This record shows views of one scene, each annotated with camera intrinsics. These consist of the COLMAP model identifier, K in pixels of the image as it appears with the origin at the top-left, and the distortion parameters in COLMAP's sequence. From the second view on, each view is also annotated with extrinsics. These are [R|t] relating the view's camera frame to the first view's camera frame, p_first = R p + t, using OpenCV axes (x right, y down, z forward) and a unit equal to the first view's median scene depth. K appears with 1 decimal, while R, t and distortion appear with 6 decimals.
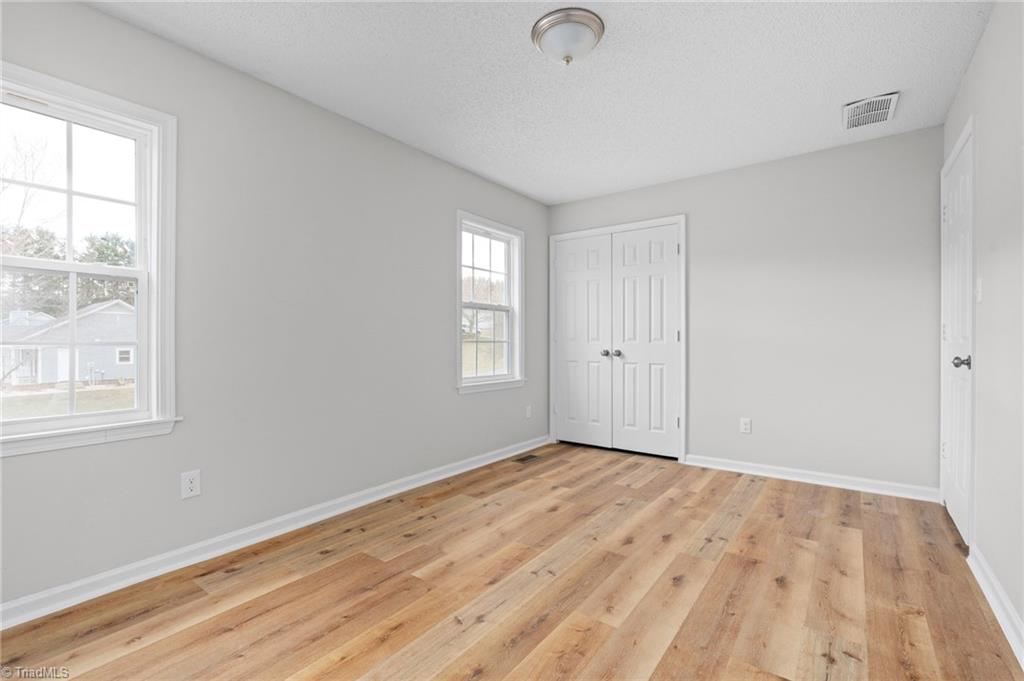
lens RADIAL K [[460.9, 0, 512.0], [0, 460.9, 338.6], [0, 0, 1]] dist [-0.005114, -0.000175]
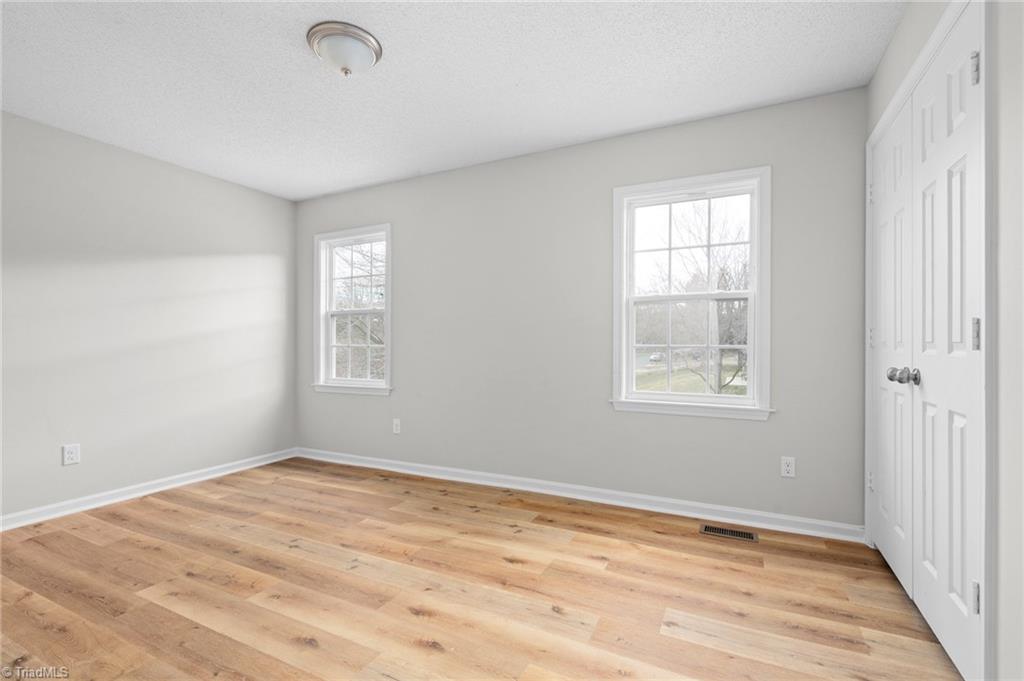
lens RADIAL K [[460.9, 0, 506.1], [0, 460.9, 350.9], [0, 0, 1]] dist [-0.005114, -0.000175]
pose [[0.172742, 0.015771, -0.984841, 0.909105], [0.005870, 0.999838, 0.017041, -0.001912], [0.984950, -0.008725, 0.172621, 0.904905]]
